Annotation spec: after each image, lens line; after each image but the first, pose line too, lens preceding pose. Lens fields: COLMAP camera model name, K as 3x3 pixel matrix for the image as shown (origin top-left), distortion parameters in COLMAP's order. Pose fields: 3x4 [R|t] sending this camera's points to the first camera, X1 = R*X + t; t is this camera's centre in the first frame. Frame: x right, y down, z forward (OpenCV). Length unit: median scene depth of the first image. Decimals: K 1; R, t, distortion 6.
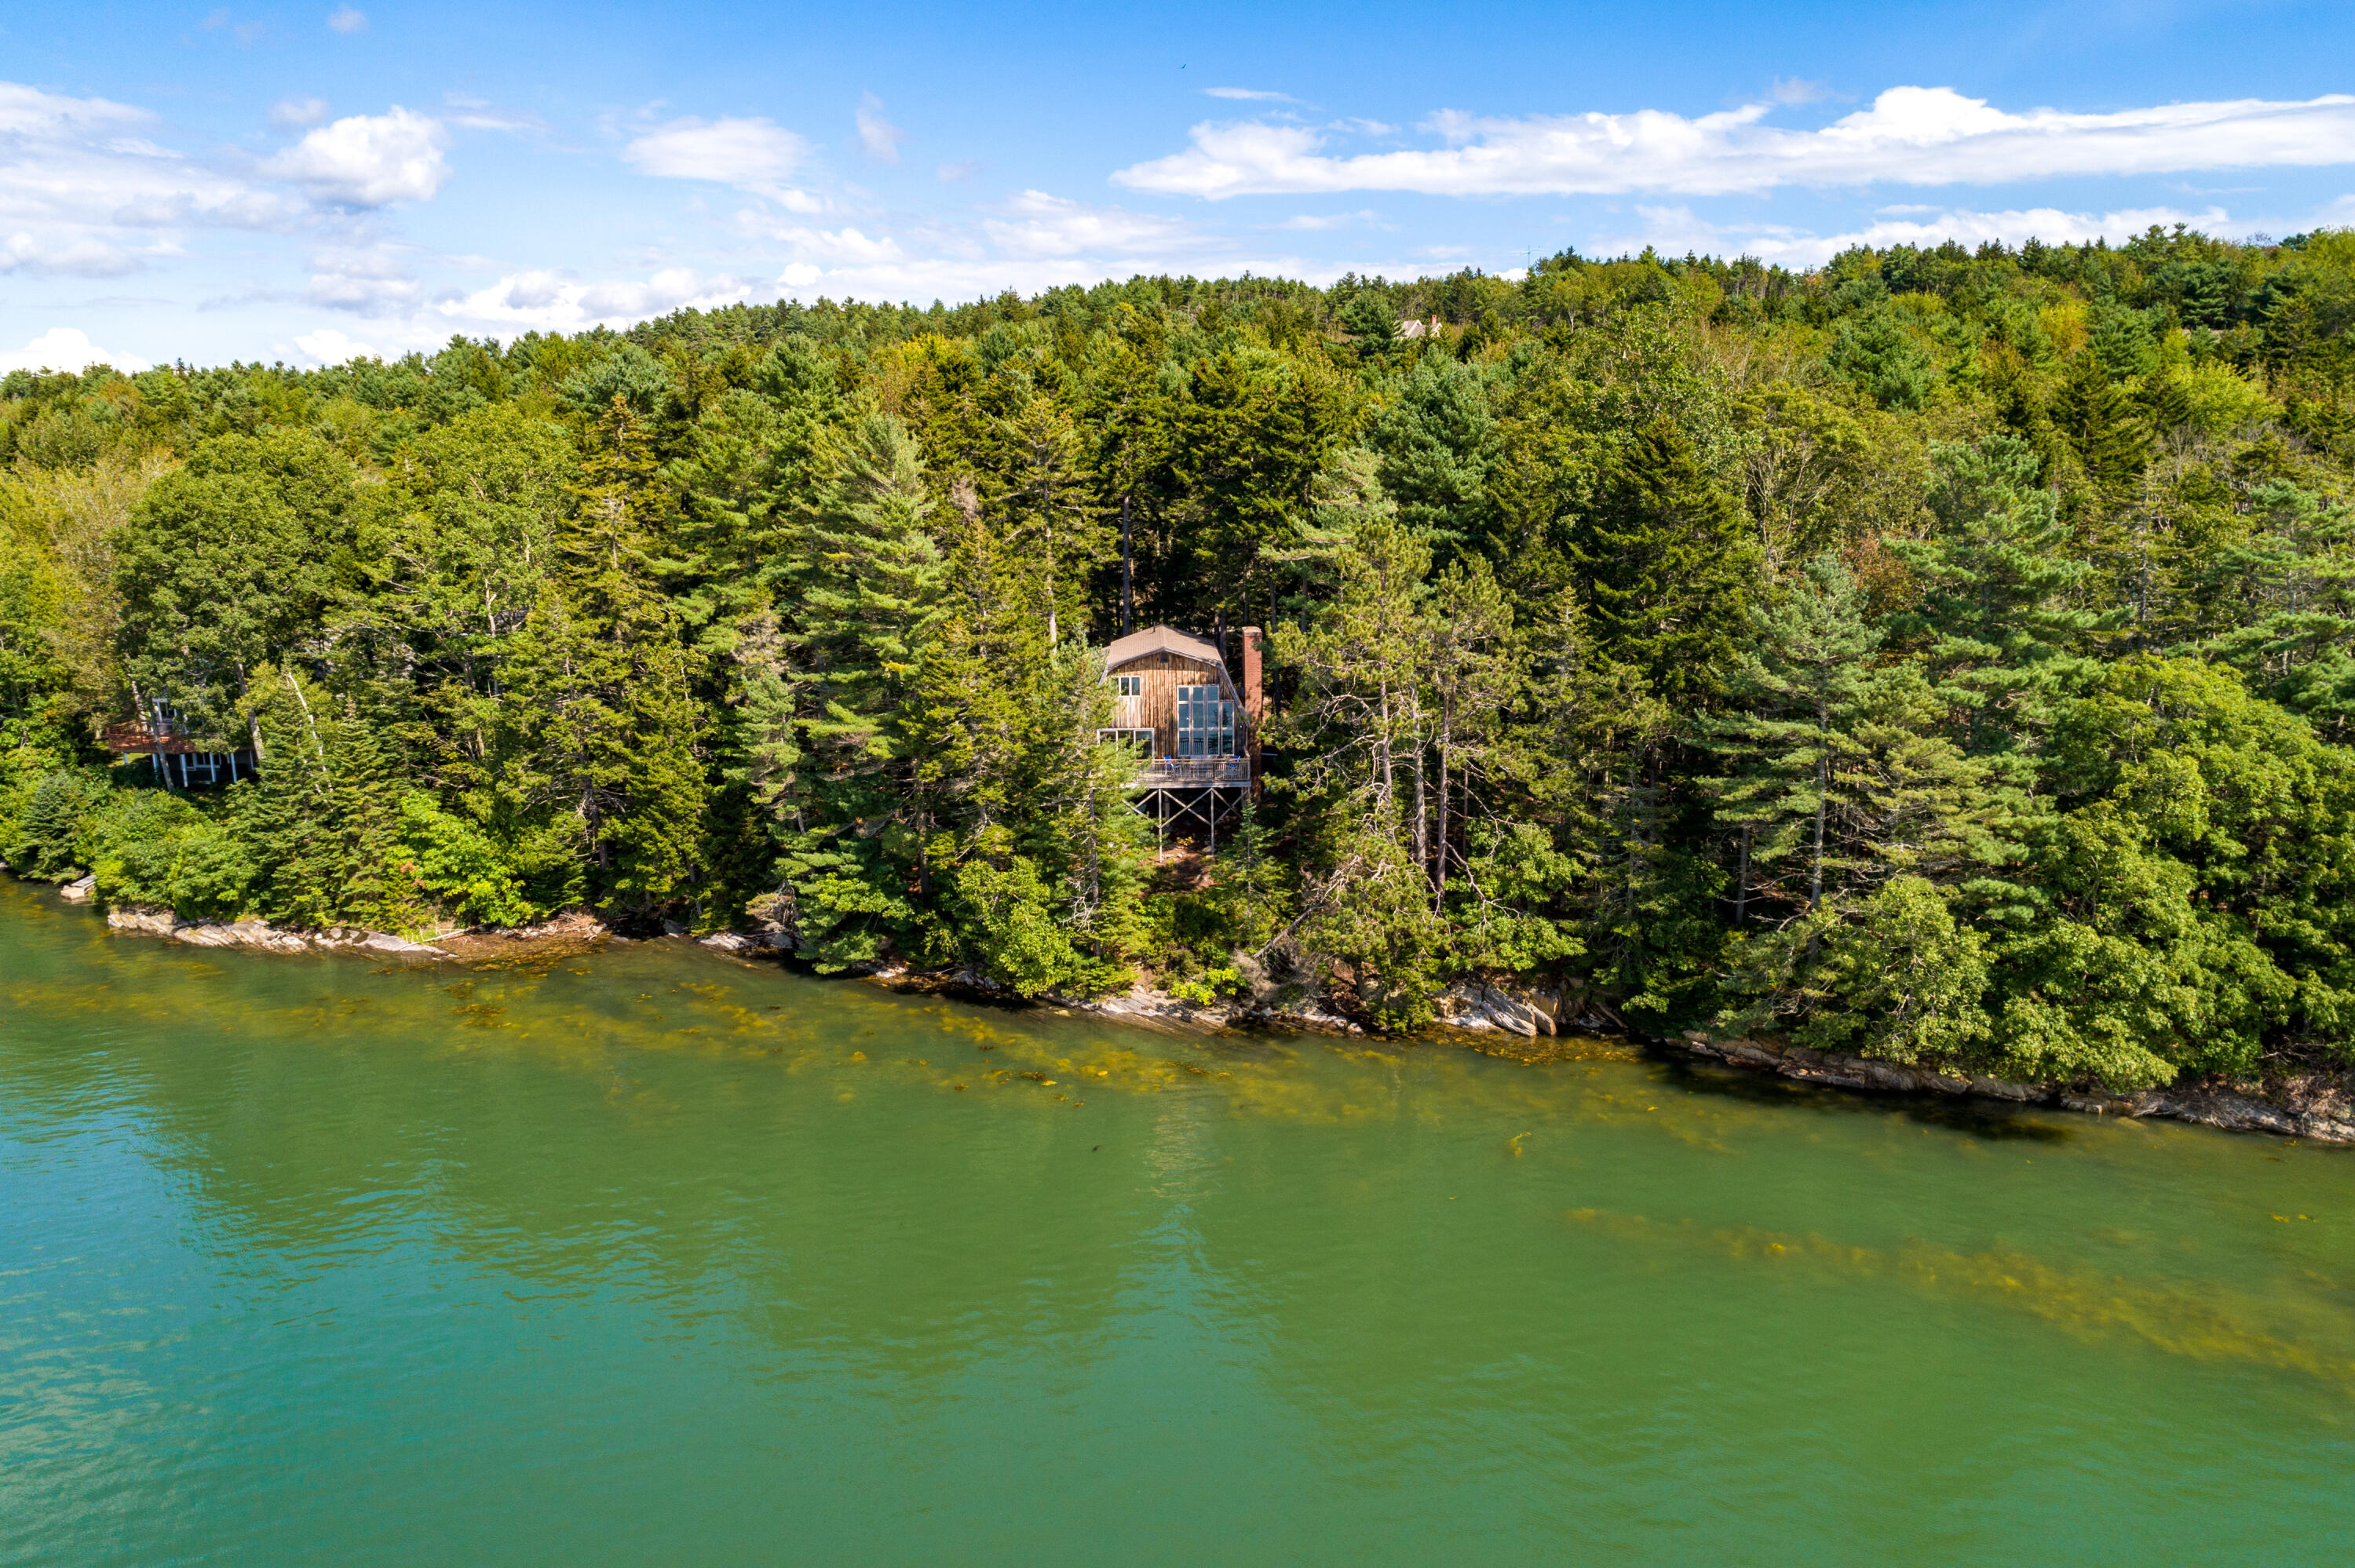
lens RADIAL K [[1600.5, 0, 1177.5], [0, 1600.5, 784.0], [0, 0, 1]] dist [-0.002635, 0.005703]
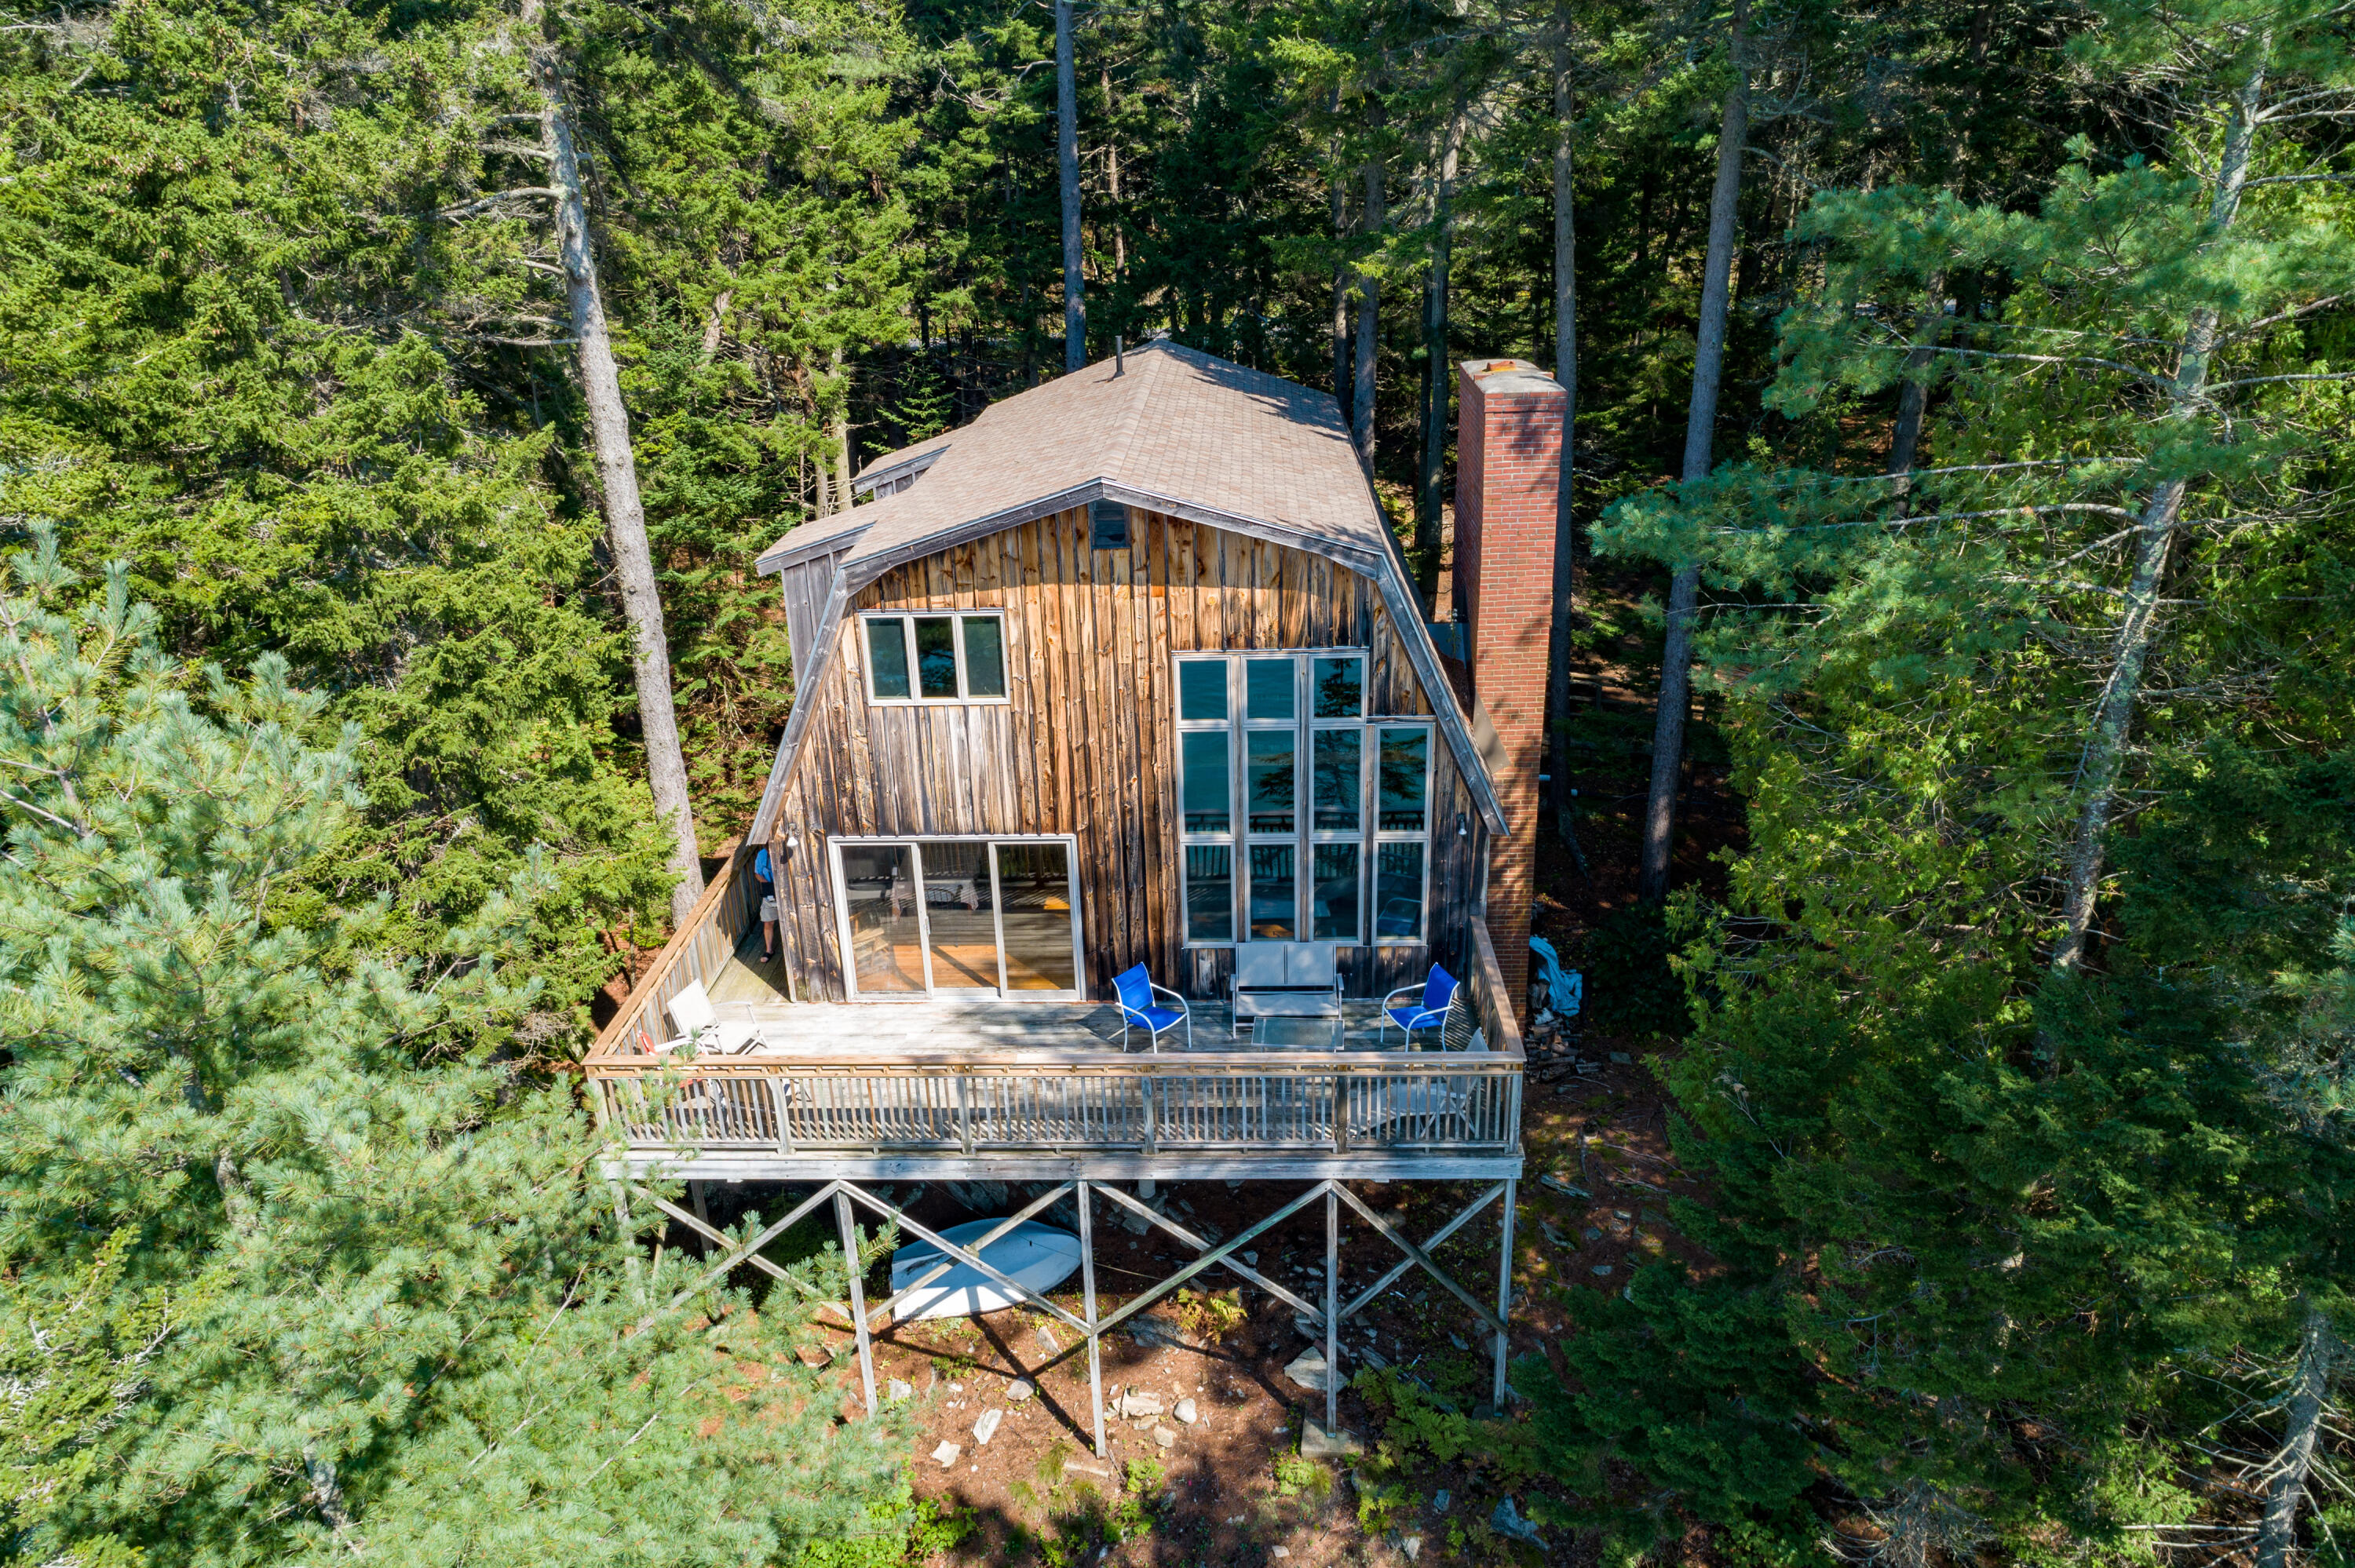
lens RADIAL K [[1600.5, 0, 1177.5], [0, 1600.5, 784.0], [0, 0, 1]] dist [-0.002635, 0.005703]
pose [[0.998316, 0.006685, -0.057619, 0.015600], [0.004387, 0.981791, 0.189913, -0.101121], [0.057840, -0.189846, 0.980109, 0.931676]]
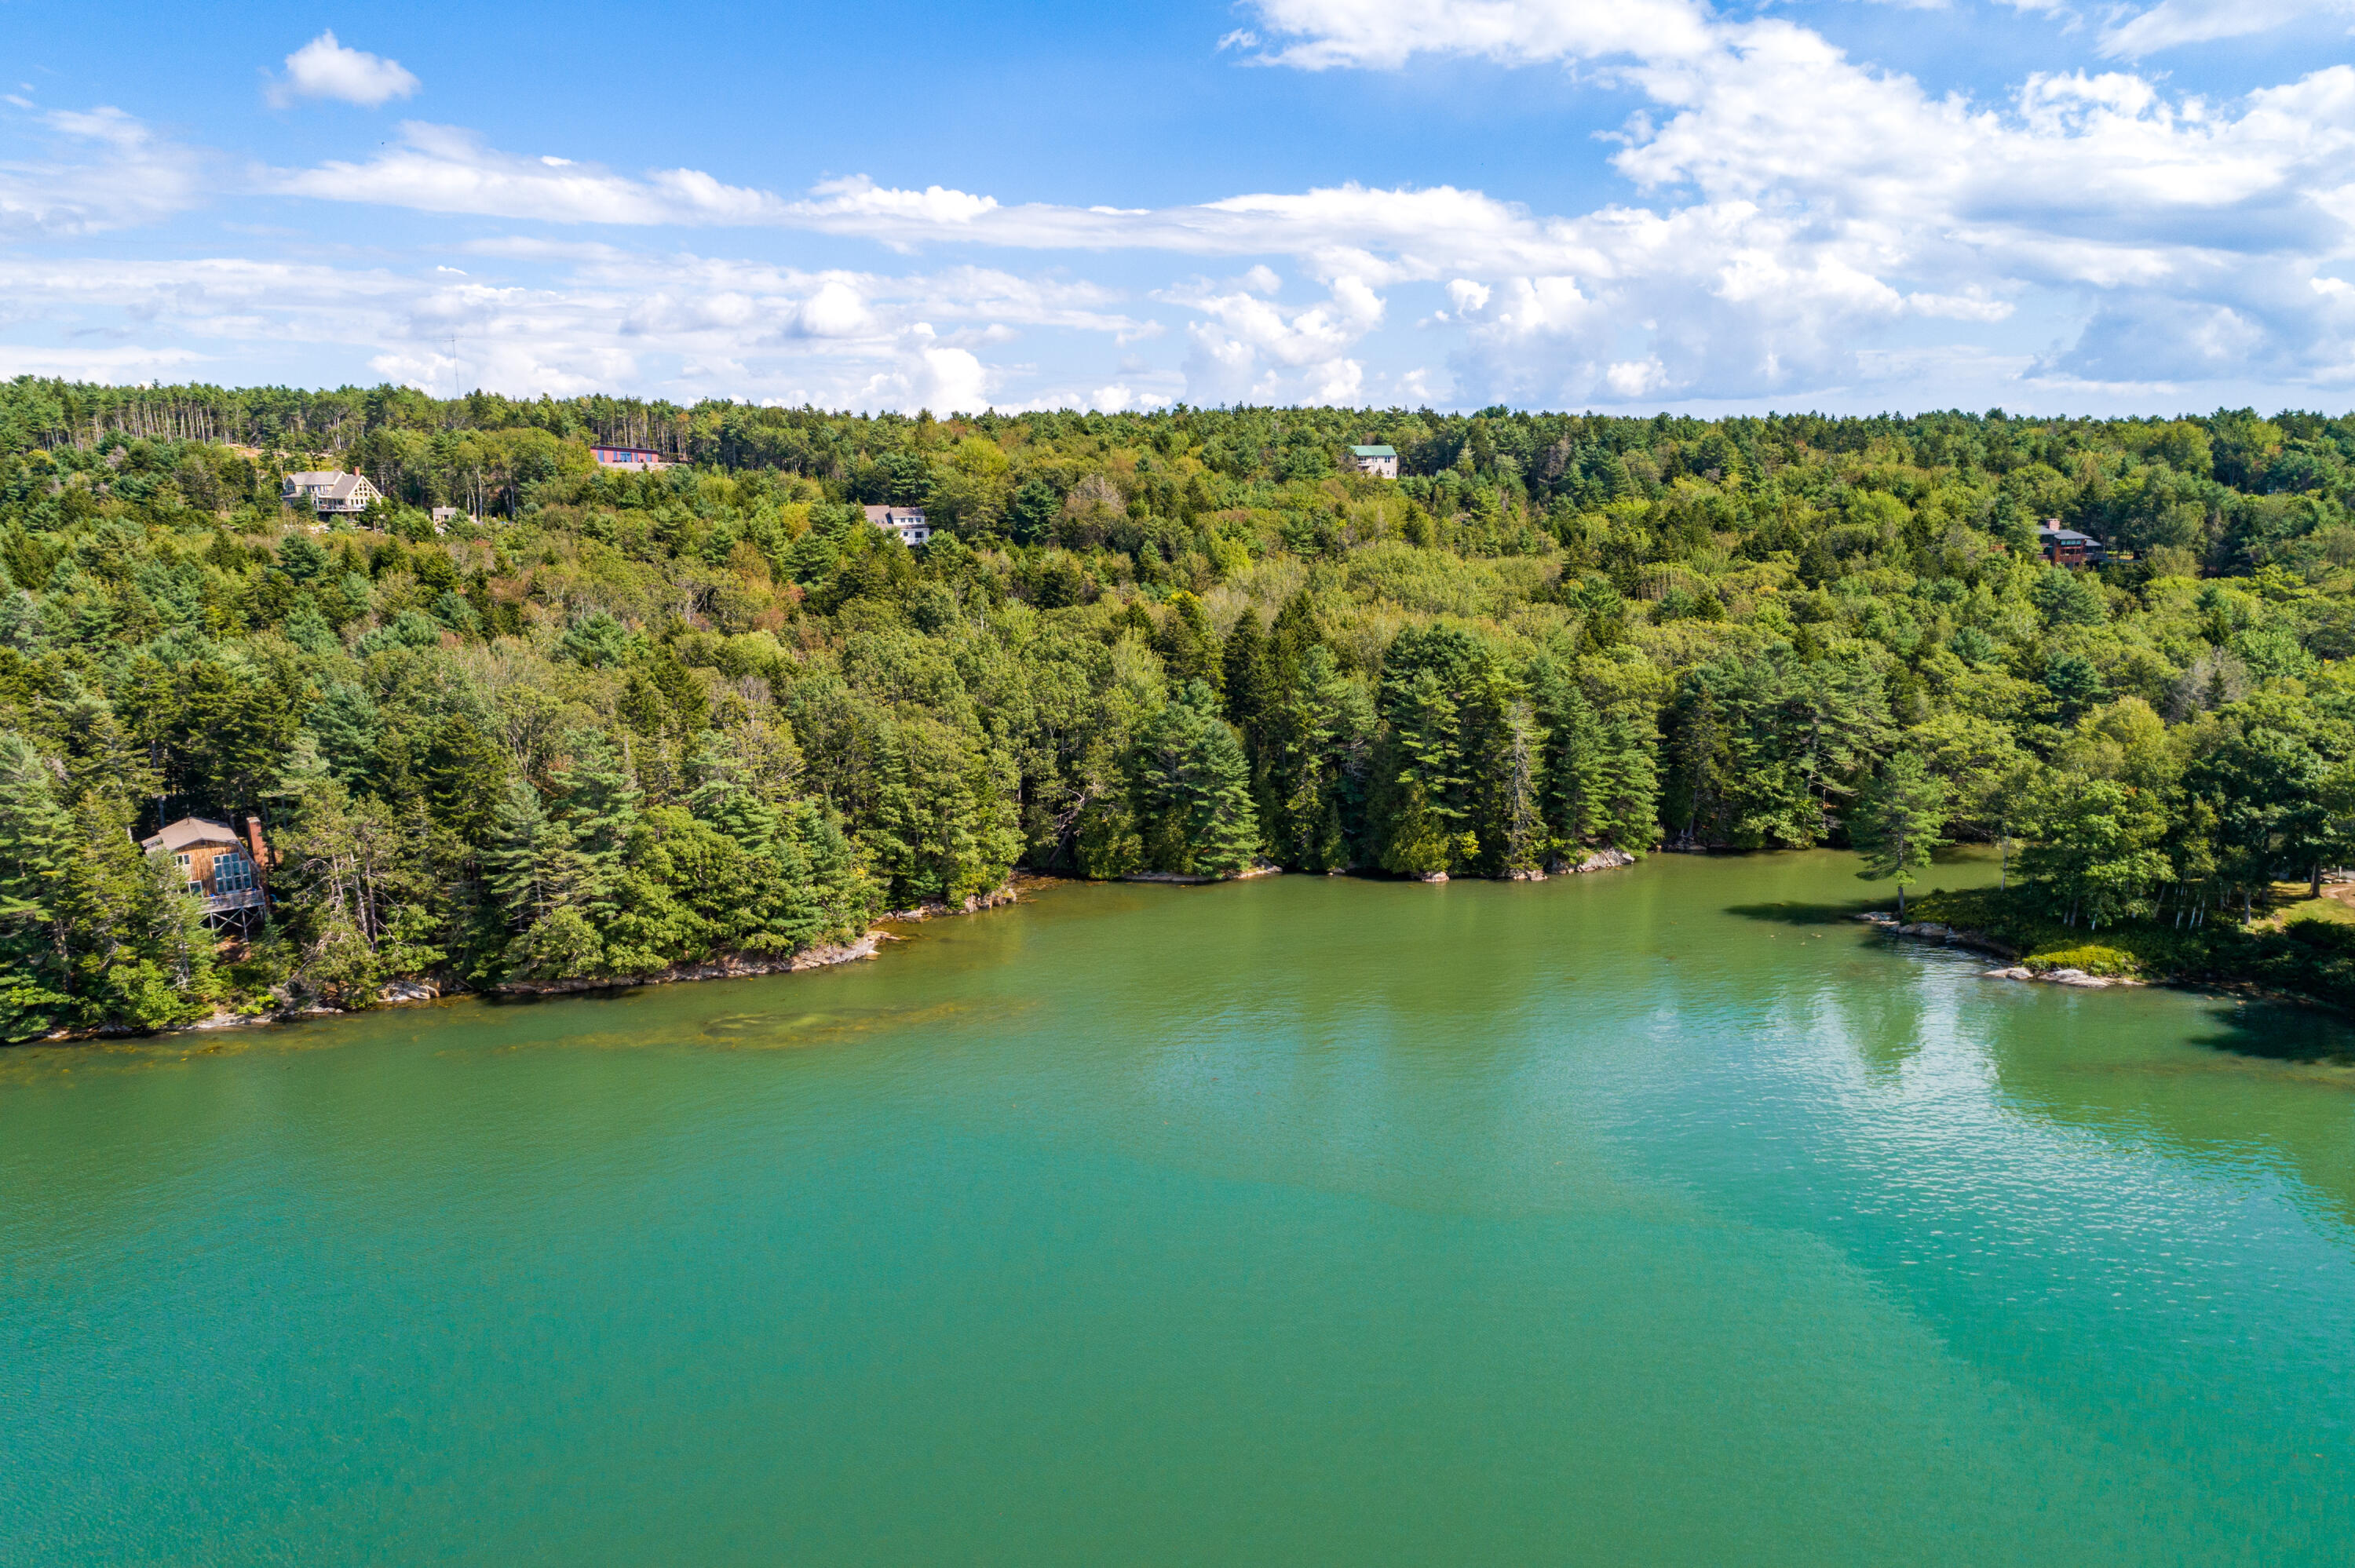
lens RADIAL K [[1600.5, 0, 1177.5], [0, 1600.5, 784.0], [0, 0, 1]] dist [-0.002635, 0.005703]
pose [[0.822958, -0.112717, 0.556807, -0.123624], [0.116547, 0.992770, 0.028715, -0.080059], [-0.556018, 0.041263, 0.830145, -1.407363]]
